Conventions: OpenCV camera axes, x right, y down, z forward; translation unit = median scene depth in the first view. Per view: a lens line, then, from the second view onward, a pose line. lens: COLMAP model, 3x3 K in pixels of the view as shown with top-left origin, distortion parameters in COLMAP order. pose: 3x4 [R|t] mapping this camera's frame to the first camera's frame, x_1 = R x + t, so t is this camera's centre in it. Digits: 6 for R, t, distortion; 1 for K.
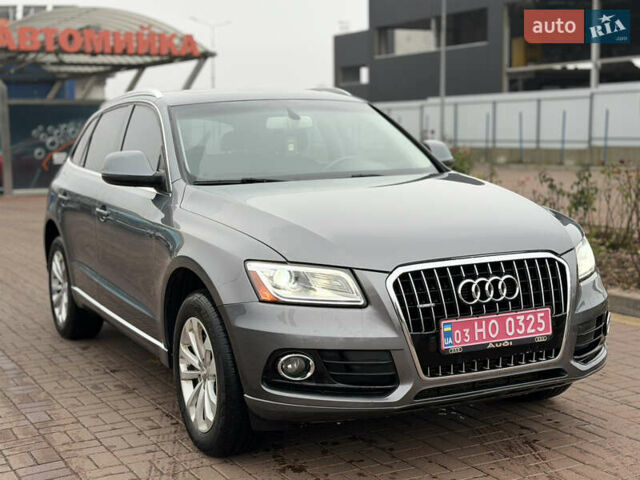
lens RADIAL K [[991.2, 0, 316.0], [0, 991.2, 242.7], [0, 0, 1]] dist [0.131934, 0.000000]
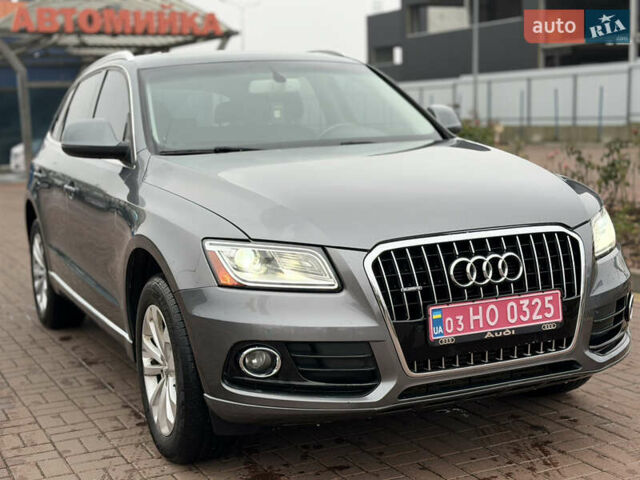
lens RADIAL K [[991.2, 0, 321.8], [0, 991.2, 246.7], [0, 0, 1]] dist [0.131934, 0.000000]
pose [[0.999428, -0.010800, -0.032042, 0.054552], [0.011447, 0.999733, 0.020082, 0.007985], [0.031816, -0.020437, 0.999285, 0.130545]]
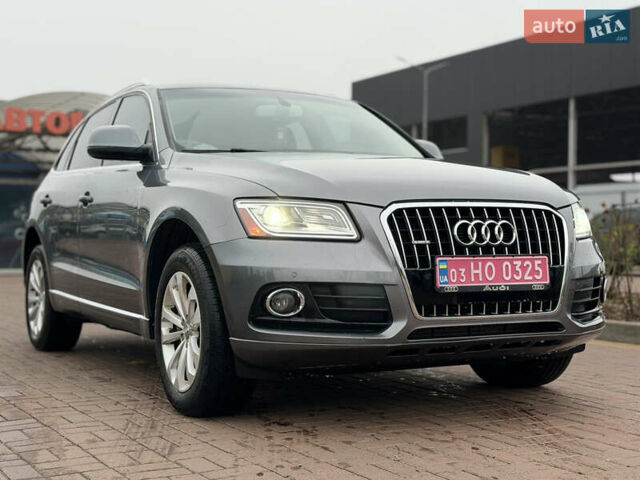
lens RADIAL K [[991.2, 0, 318.4], [0, 991.2, 244.8], [0, 0, 1]] dist [0.131934, 0.000000]
pose [[0.999549, 0.020739, 0.021730, -0.008991], [-0.018160, 0.993449, -0.112827, 0.156985], [-0.023928, 0.112382, 0.993377, 0.037889]]
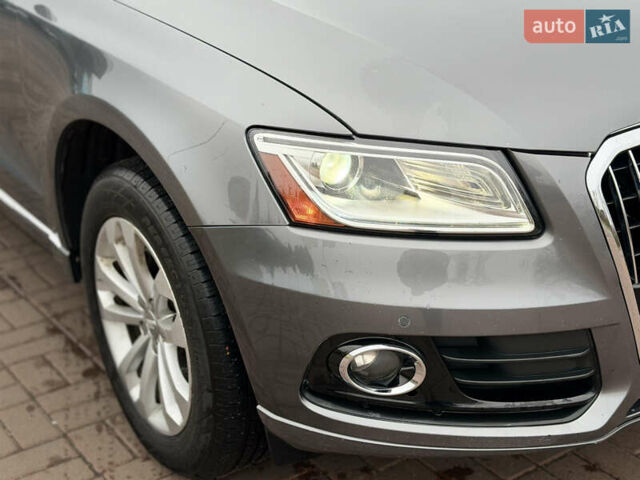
lens RADIAL K [[991.2, 0, 316.8], [0, 991.2, 243.8], [0, 0, 1]] dist [0.131934, 0.000000]
pose [[0.991142, -0.052823, 0.121852, -0.090473], [0.016193, 0.958719, 0.283893, -0.052925], [-0.131818, -0.279405, 0.951082, 0.519544]]
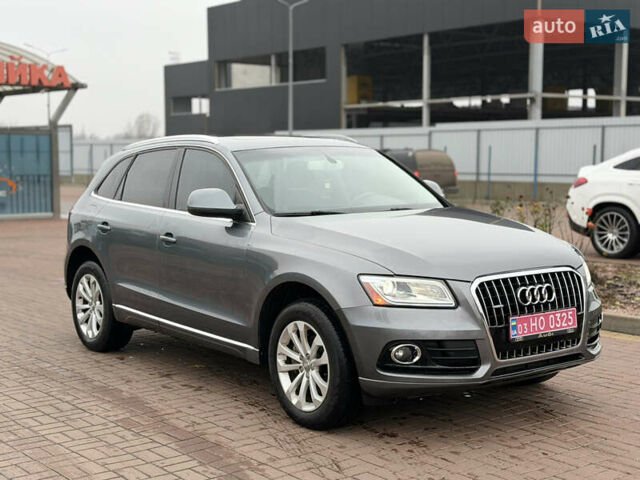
lens RADIAL K [[991.2, 0, 317.1], [0, 991.2, 245.9], [0, 0, 1]] dist [0.131934, 0.000000]
pose [[0.982873, -0.004419, 0.184231, -0.336971], [0.009219, 0.999640, -0.025205, 0.011585], [-0.184053, 0.026472, 0.982560, -0.253325]]
